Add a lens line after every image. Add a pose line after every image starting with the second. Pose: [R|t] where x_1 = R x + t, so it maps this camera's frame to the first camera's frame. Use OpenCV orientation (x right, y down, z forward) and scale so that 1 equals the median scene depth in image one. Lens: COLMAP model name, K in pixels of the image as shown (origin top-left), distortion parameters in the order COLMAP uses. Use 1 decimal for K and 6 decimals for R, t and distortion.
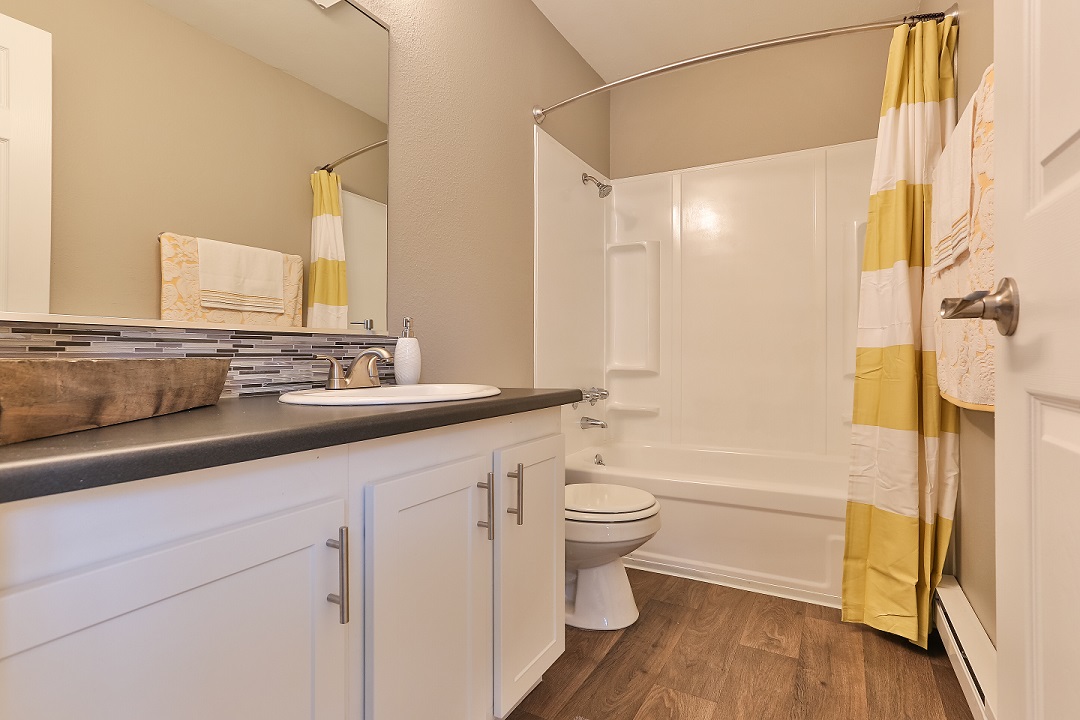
lens RADIAL K [[528.5, 0, 540.0], [0, 528.5, 360.0], [0, 0, 1]] dist [-0.015076, 0.012506]
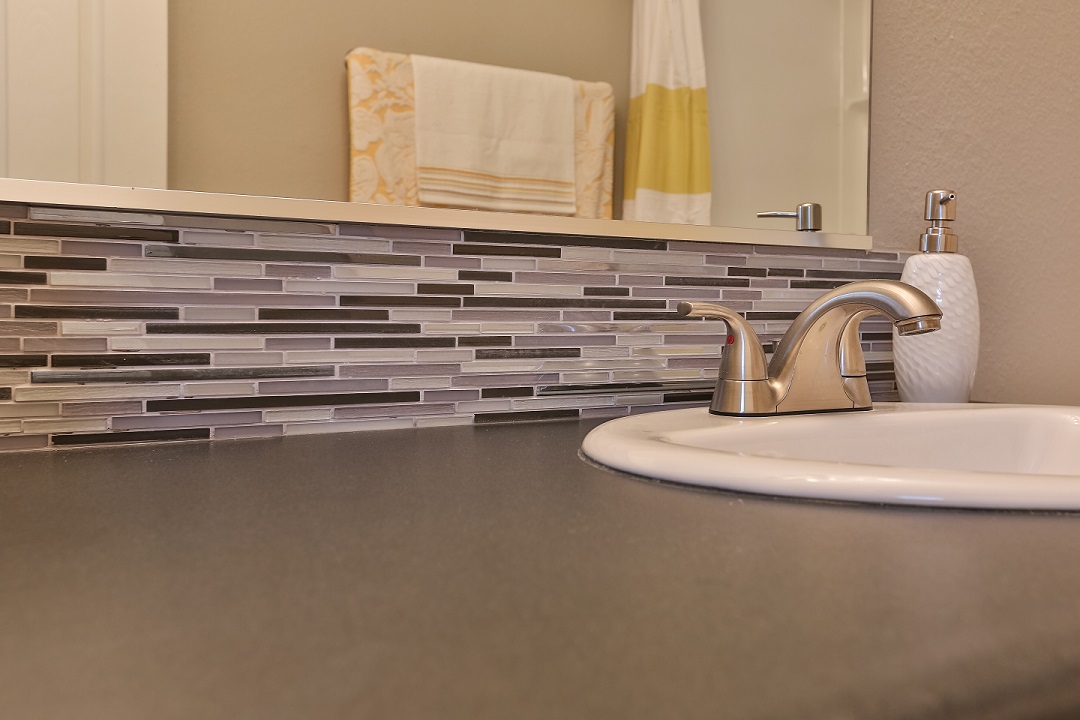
lens RADIAL K [[1114.4, 0, 540.0], [0, 1114.4, 360.0], [0, 0, 1]] dist [0.136313, -0.000534]
pose [[0.888959, 0.032788, -0.456811, -0.177317], [-0.016546, 0.999082, 0.039511, -0.001043], [0.457687, -0.027565, 0.888686, 0.329079]]
